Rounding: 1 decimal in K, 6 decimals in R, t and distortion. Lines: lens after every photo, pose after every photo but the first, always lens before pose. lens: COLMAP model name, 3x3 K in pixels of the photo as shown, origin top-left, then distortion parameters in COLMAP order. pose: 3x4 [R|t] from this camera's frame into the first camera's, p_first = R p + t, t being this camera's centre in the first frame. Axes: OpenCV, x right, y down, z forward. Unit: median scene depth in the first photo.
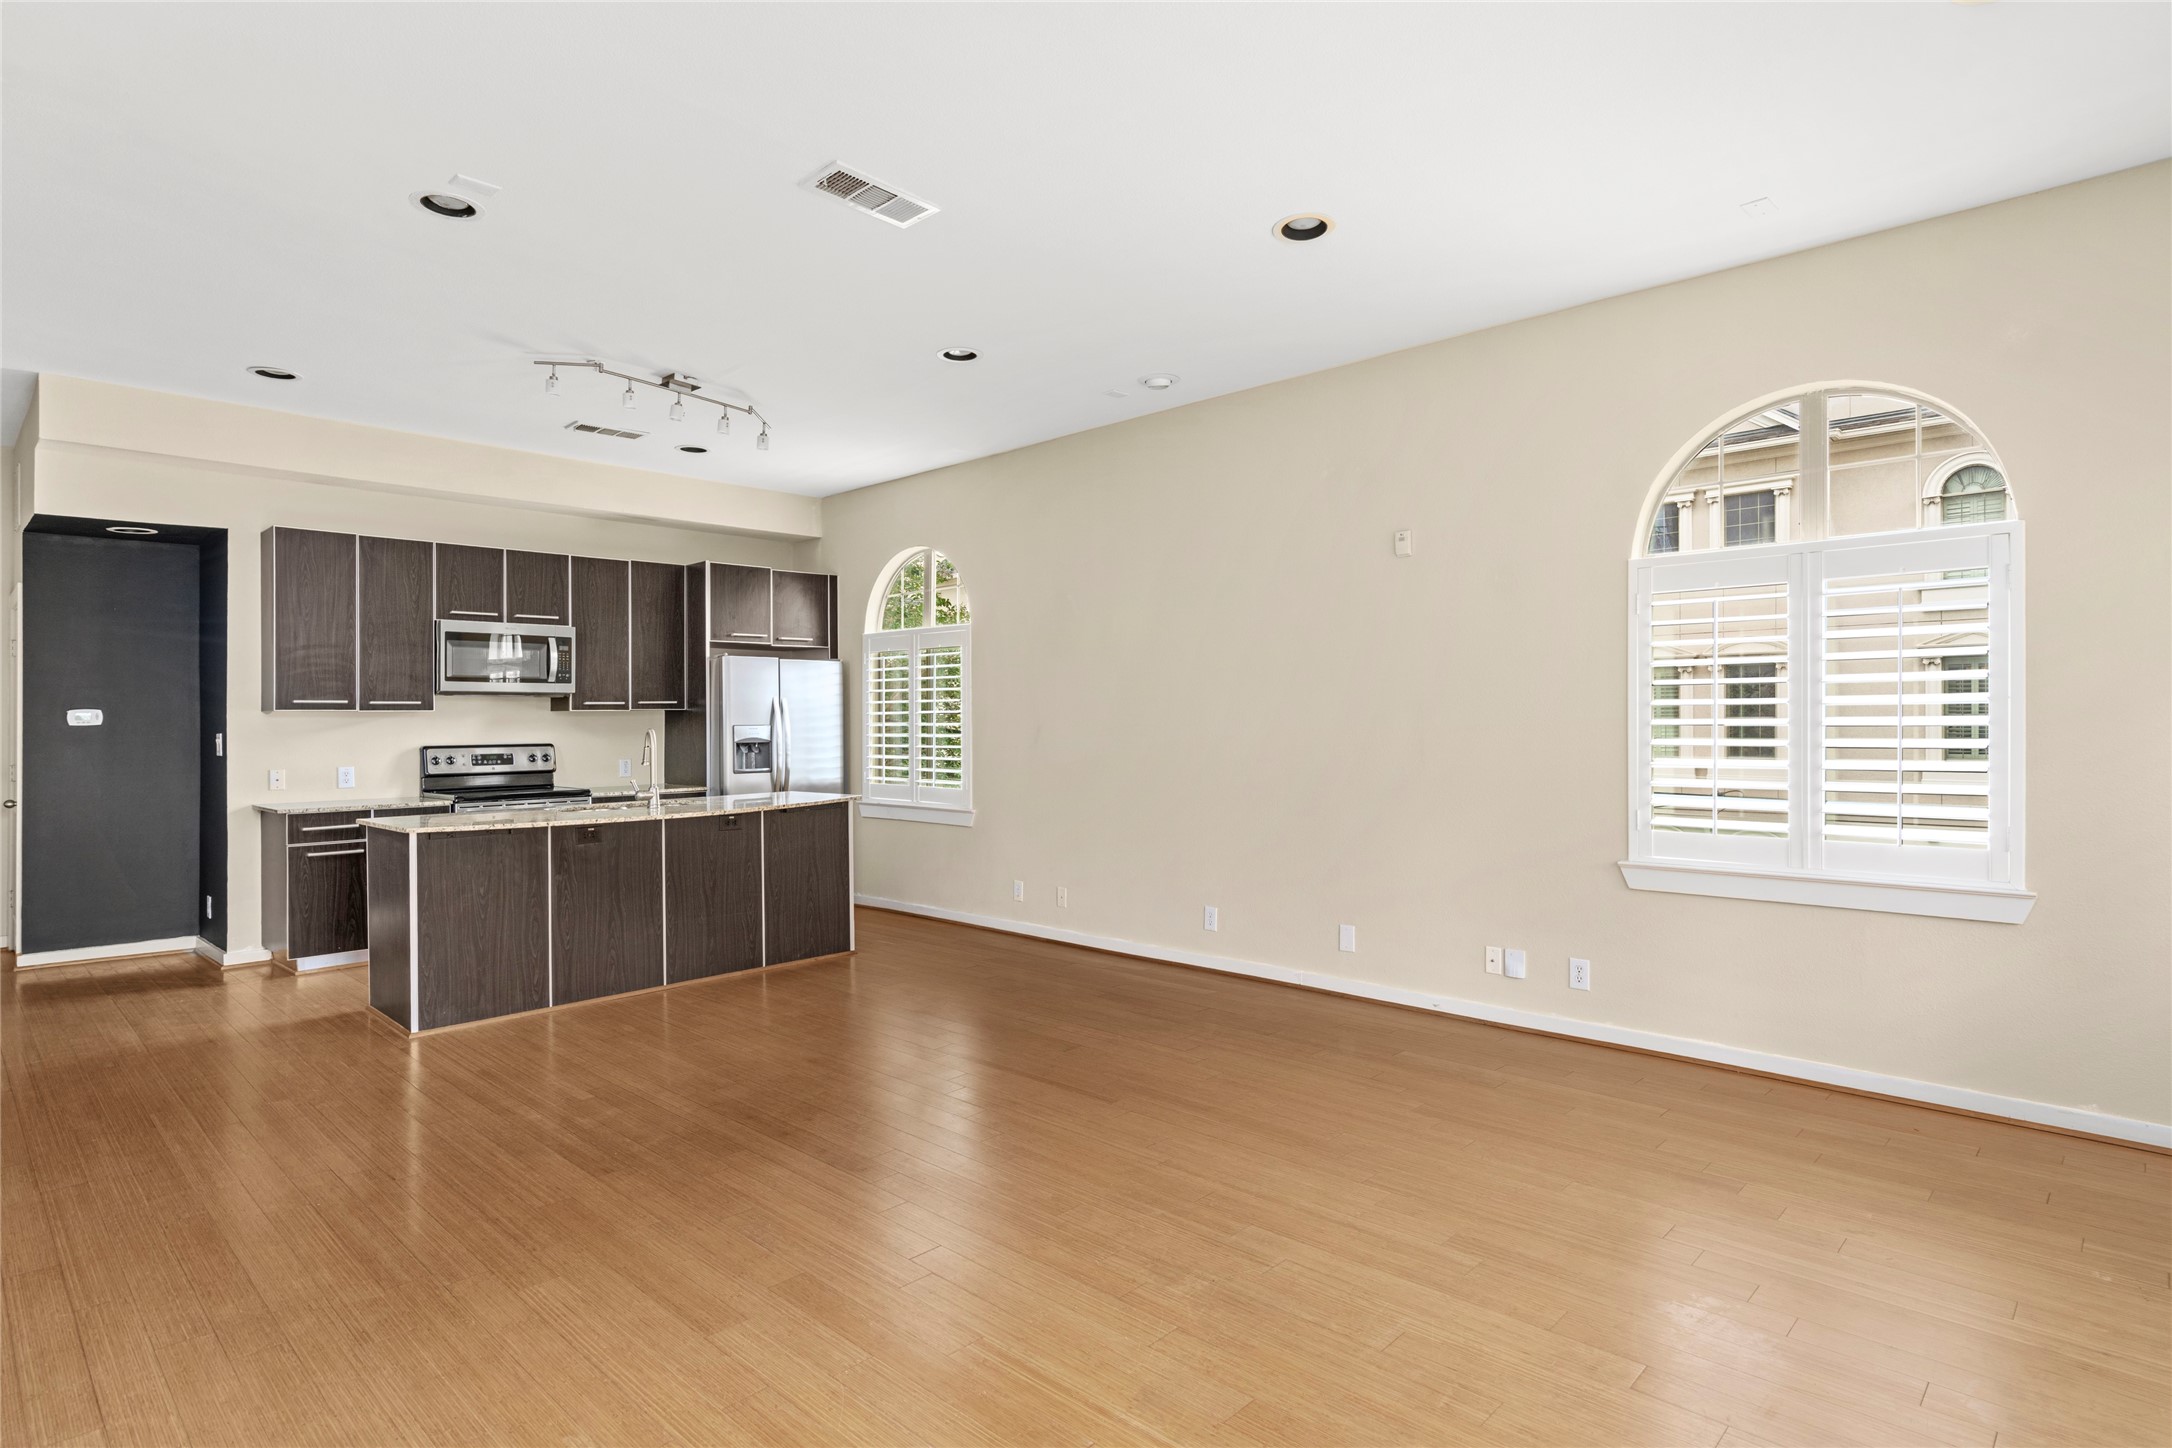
lens RADIAL K [[1118.7, 0, 1130.4], [0, 1118.7, 720.8], [0, 0, 1]] dist [0.006526, -0.002613]
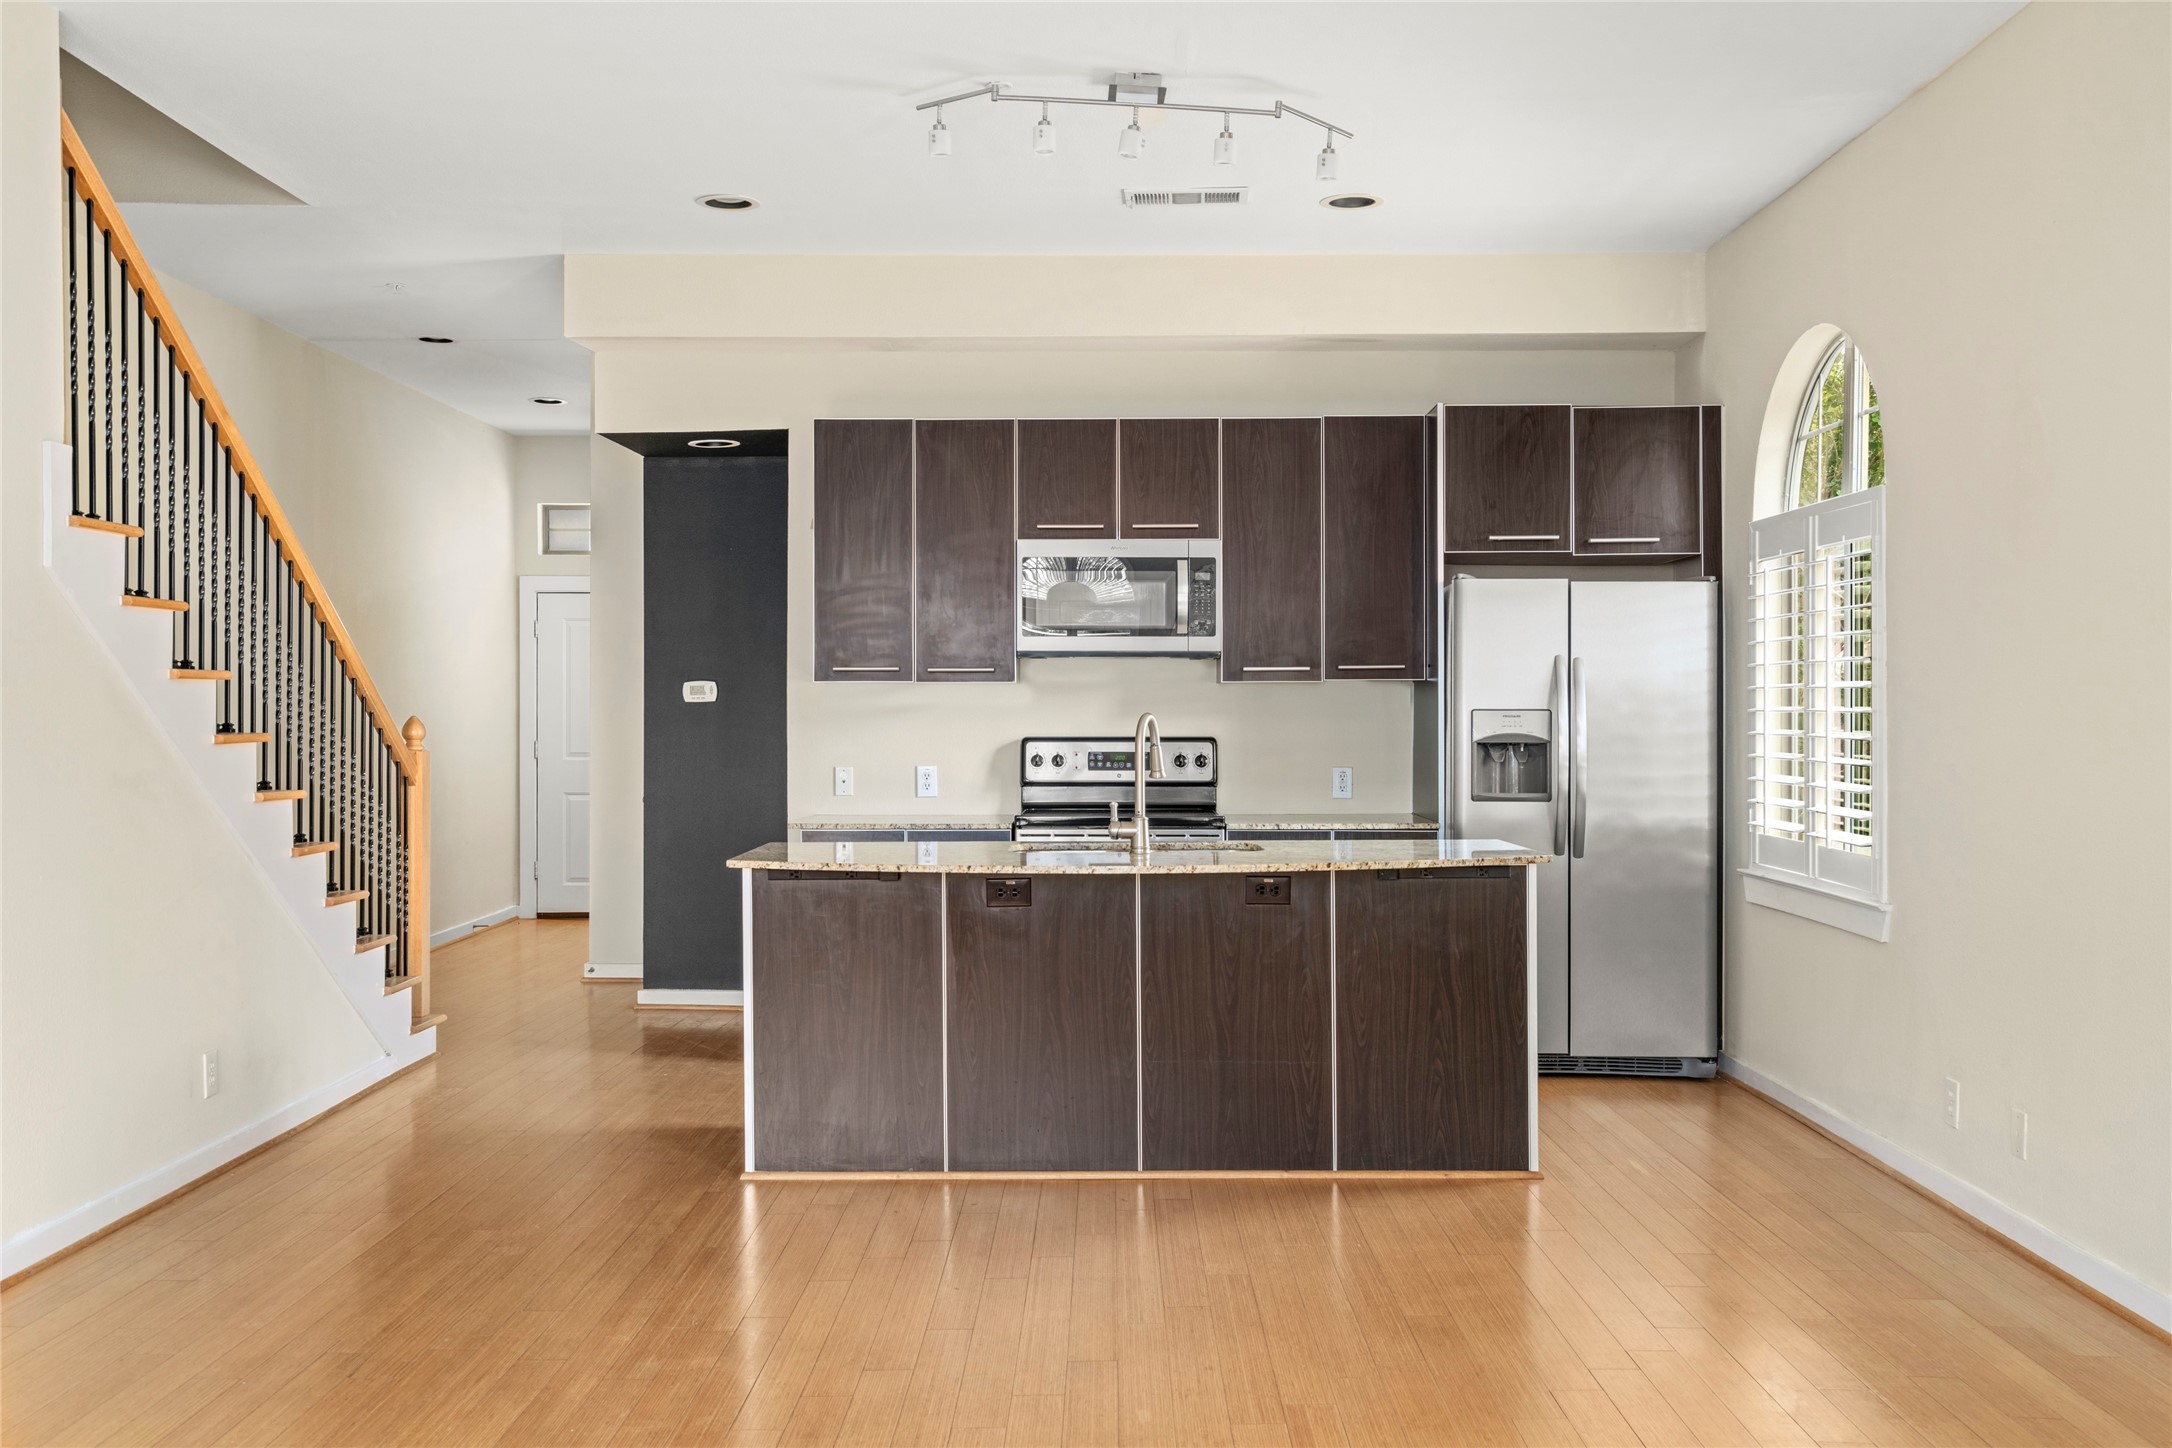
lens RADIAL K [[2002.9, 0, 1107.2], [0, 2002.9, 720.3], [0, 0, 1]] dist [-0.004185, 0.000000]
pose [[0.672088, 0.012919, -0.740359, 0.276226], [-0.006084, 0.999910, 0.011925, -0.001252], [0.740446, -0.003511, 0.672106, 0.278163]]
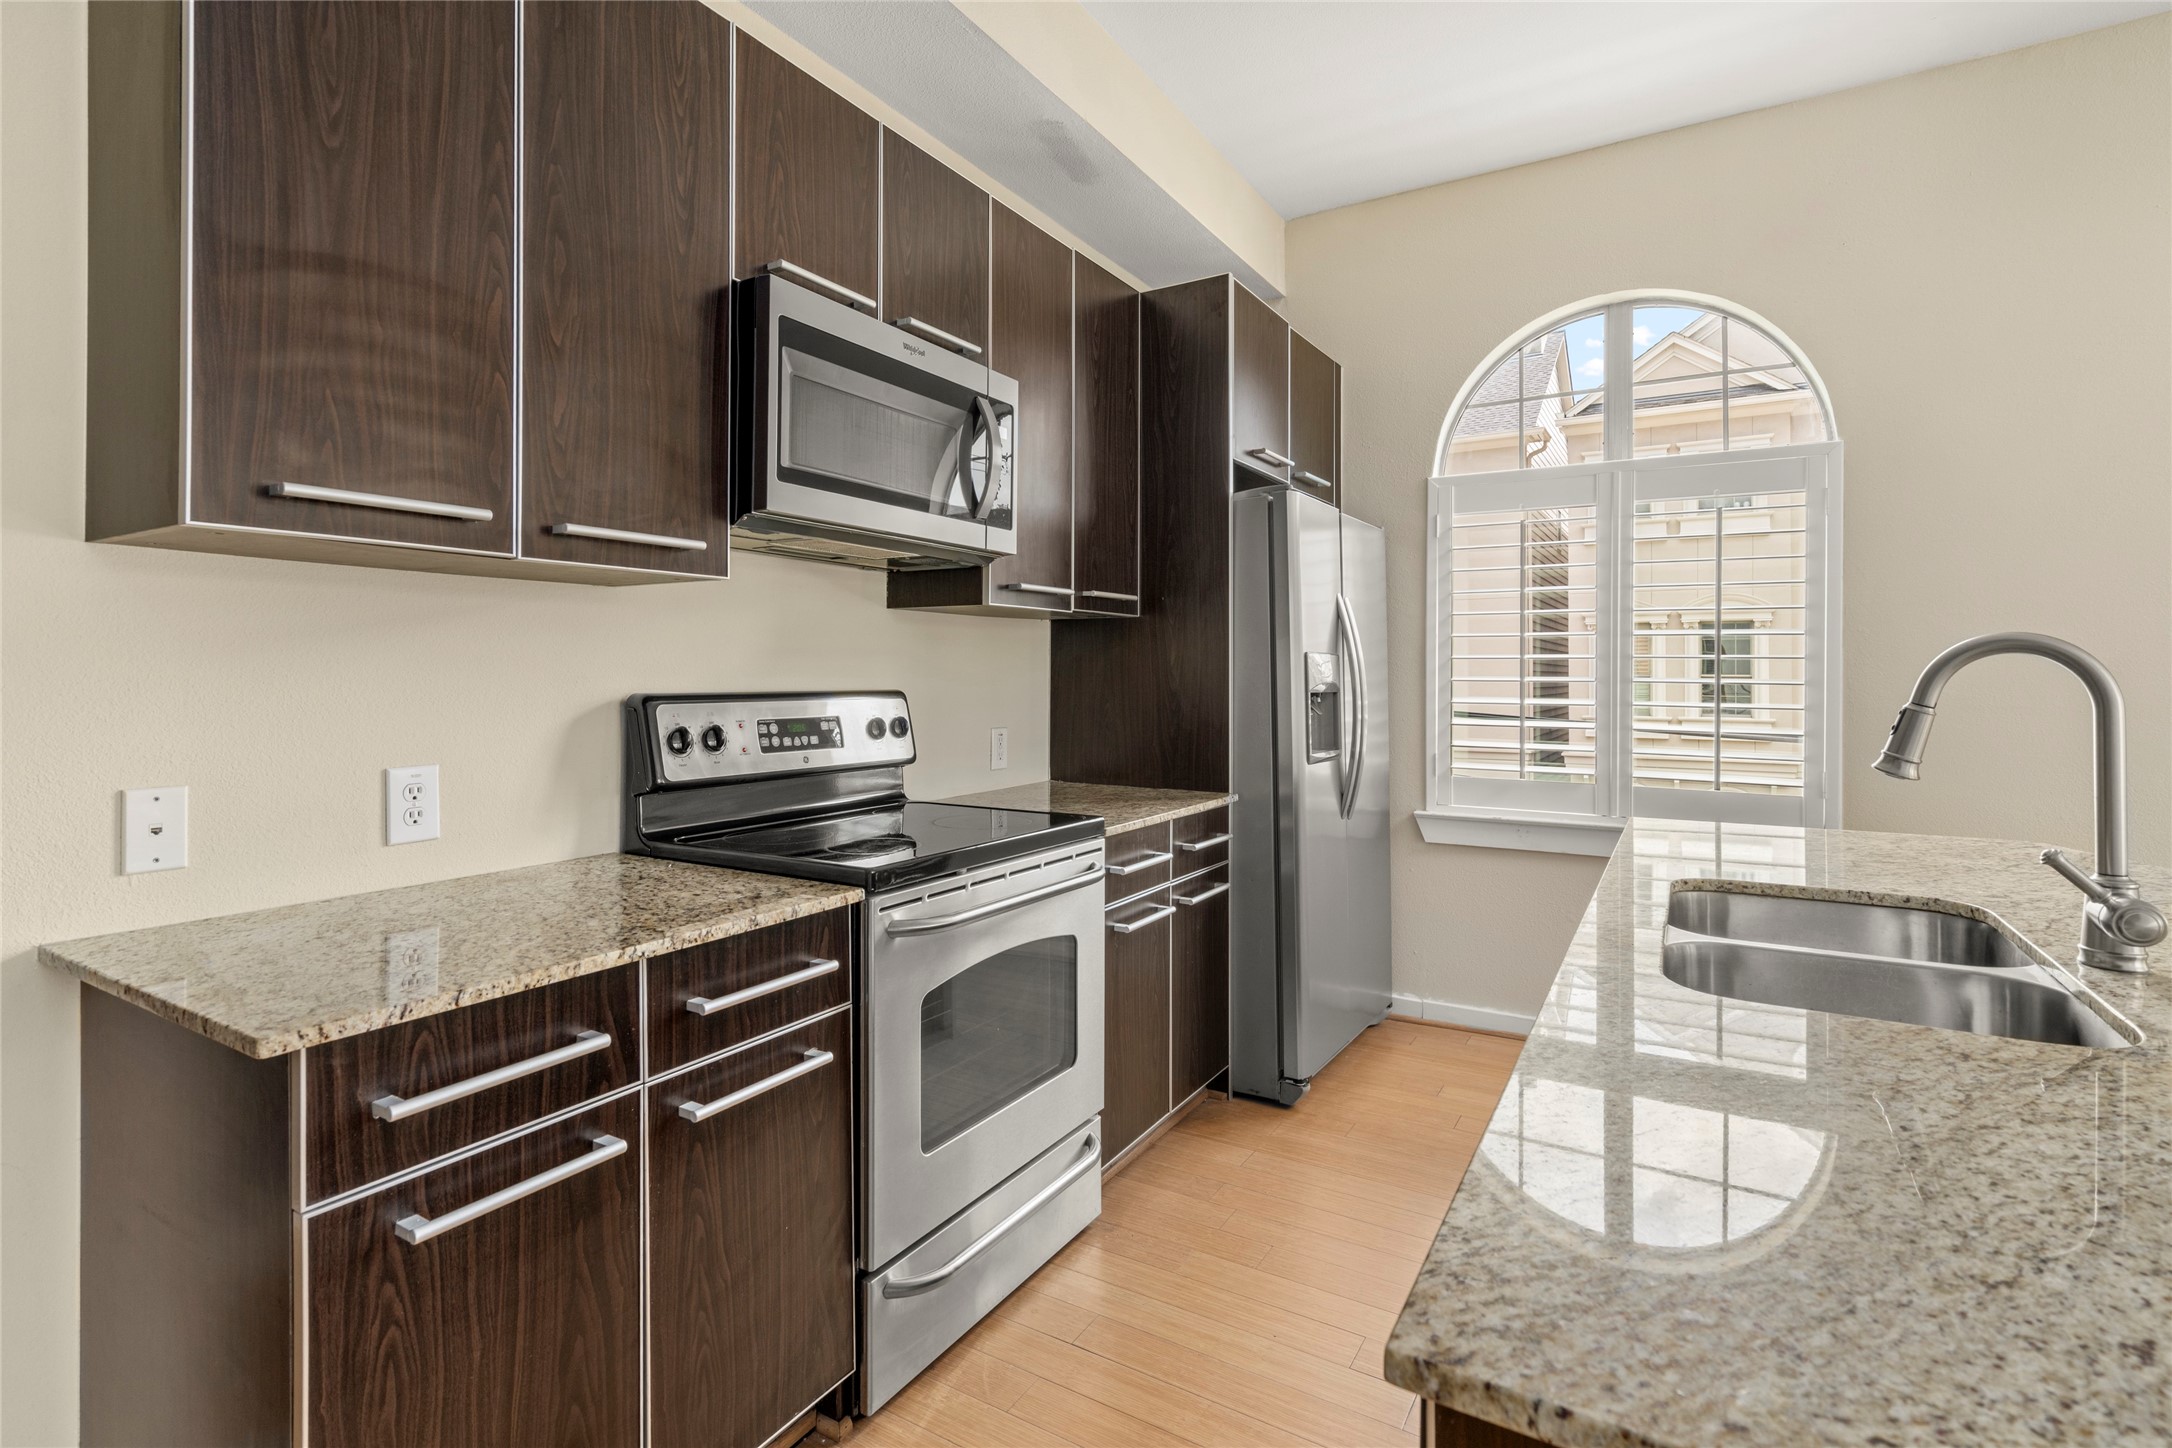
lens RADIAL K [[1042.9, 0, 1131.1], [0, 1042.9, 669.3], [0, 0, 1]] dist [0.001201, -0.000012]
pose [[0.979002, 0.011890, 0.203502, -0.596098], [-0.010375, 0.999910, -0.008509, 0.017792], [-0.203585, 0.006219, 0.979038, 0.731663]]
